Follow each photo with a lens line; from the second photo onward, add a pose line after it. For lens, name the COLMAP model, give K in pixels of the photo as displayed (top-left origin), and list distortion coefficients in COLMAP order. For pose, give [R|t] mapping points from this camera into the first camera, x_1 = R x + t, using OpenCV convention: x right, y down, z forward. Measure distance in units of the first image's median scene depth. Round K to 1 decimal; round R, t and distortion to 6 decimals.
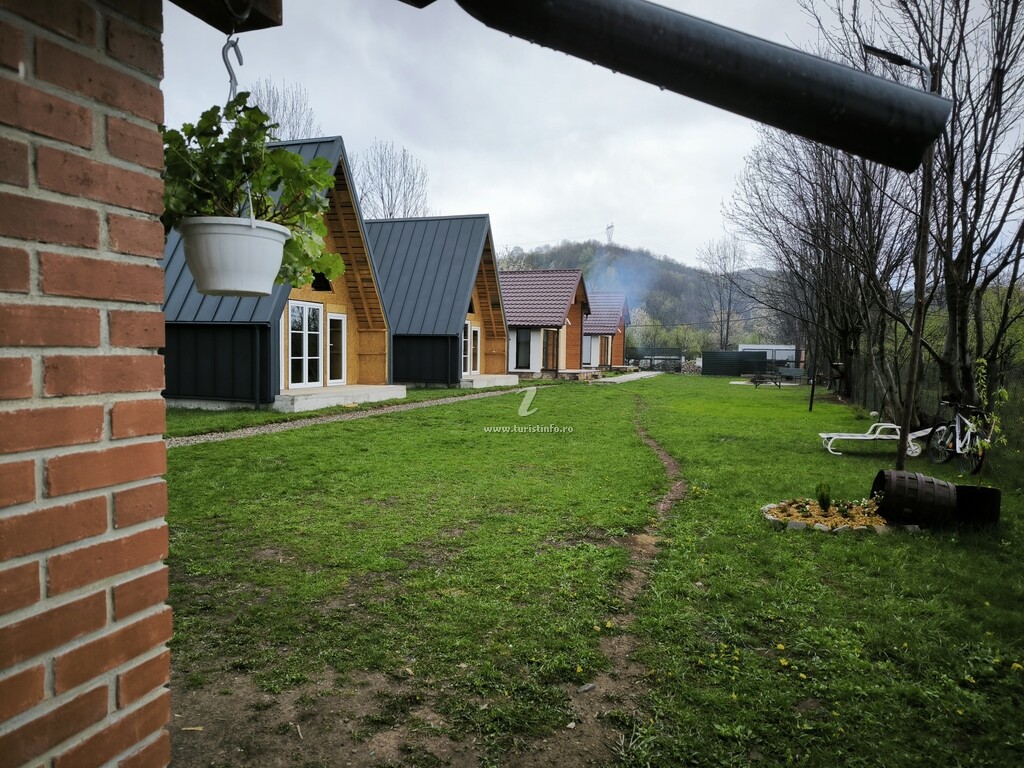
lens RADIAL K [[707.4, 0, 507.0], [0, 707.4, 389.4], [0, 0, 1]] dist [0.038260, -0.008003]
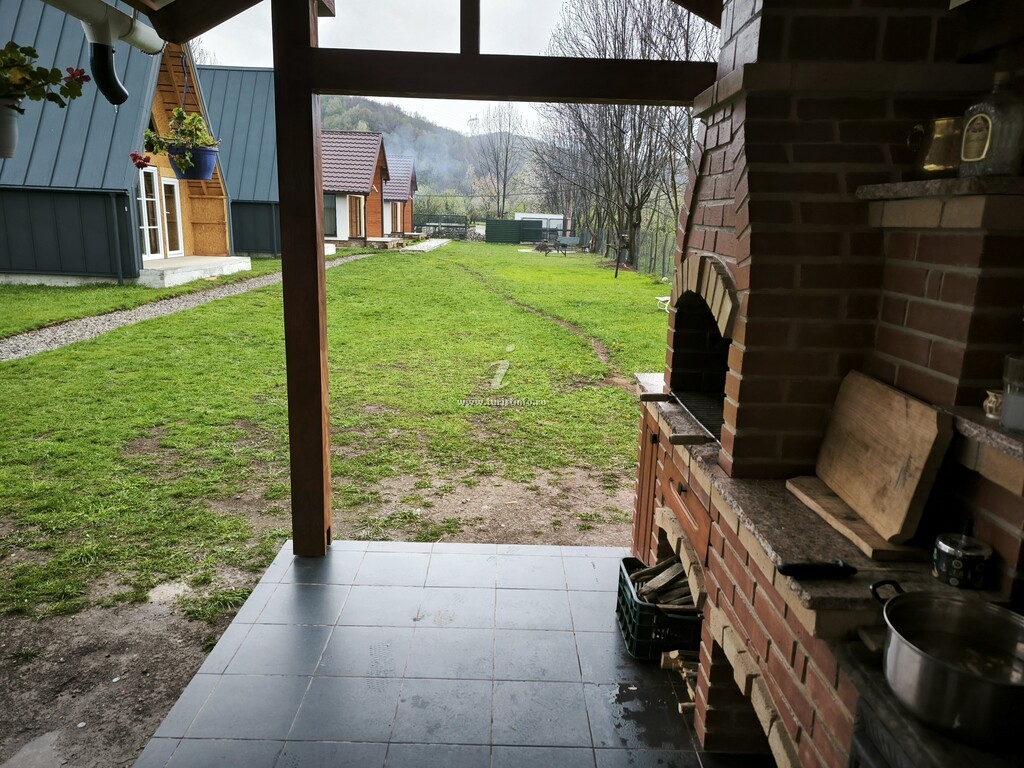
lens RADIAL K [[707.4, 0, 517.9], [0, 707.4, 381.5], [0, 0, 1]] dist [0.038260, -0.008003]
pose [[0.937148, -0.064683, 0.342885, -0.153199], [0.002983, 0.984117, 0.177494, -0.010096], [-0.348920, -0.165315, 0.922457, -0.063802]]
